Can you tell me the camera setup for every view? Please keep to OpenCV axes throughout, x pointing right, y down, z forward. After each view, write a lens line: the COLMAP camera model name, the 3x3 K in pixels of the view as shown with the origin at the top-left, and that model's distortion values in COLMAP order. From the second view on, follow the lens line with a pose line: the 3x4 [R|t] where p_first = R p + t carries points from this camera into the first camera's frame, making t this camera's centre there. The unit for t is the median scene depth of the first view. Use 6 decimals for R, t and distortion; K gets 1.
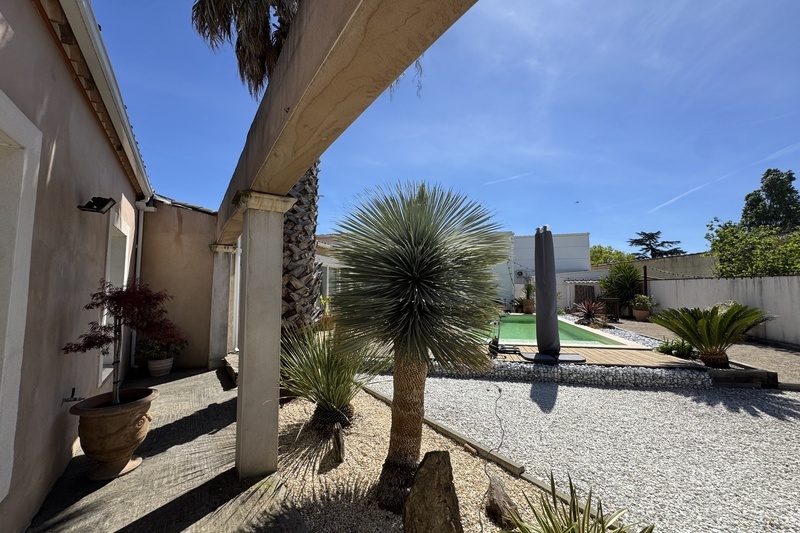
lens RADIAL K [[322.0, 0, 400.0], [0, 322.0, 266.5], [0, 0, 1]] dist [-0.002167, -0.000102]
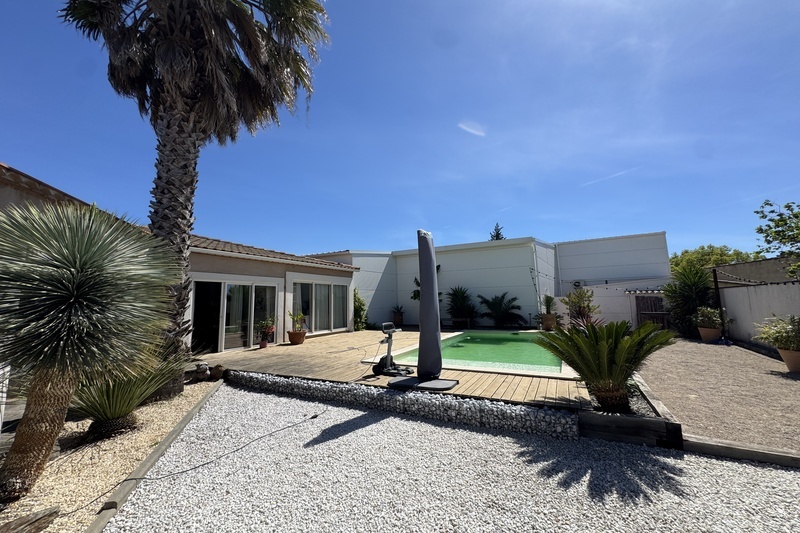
lens RADIAL K [[323.8, 0, 400.0], [0, 323.8, 266.5], [0, 0, 1]] dist [-0.001803, -0.000374]
pose [[0.961367, -0.041477, -0.272128, 0.373443], [0.029862, 0.998463, -0.046688, 0.004951], [0.273646, 0.036758, 0.961128, 0.077948]]
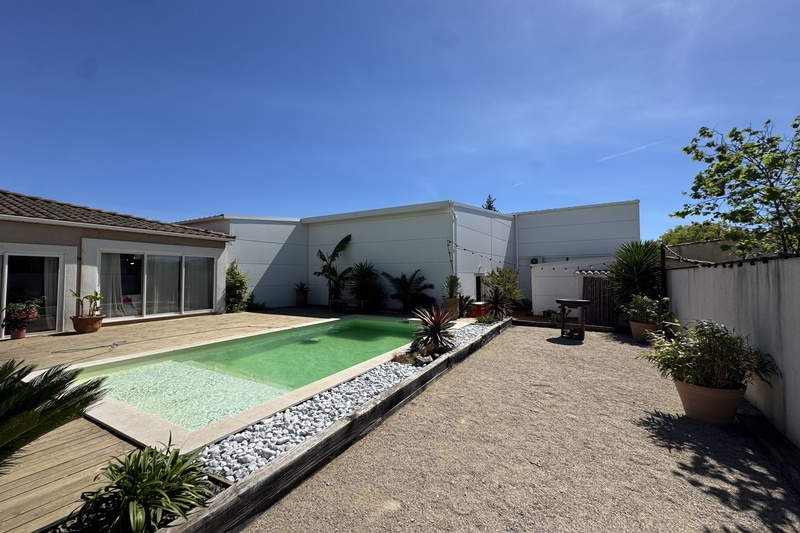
lens RADIAL K [[322.0, 0, 400.0], [0, 322.0, 266.5], [0, 0, 1]] dist [-0.002167, -0.000102]
pose [[0.954104, -0.003527, -0.299456, 0.741716], [0.014133, 0.999347, 0.033261, 0.016752], [0.299143, -0.035966, 0.953530, 0.485144]]
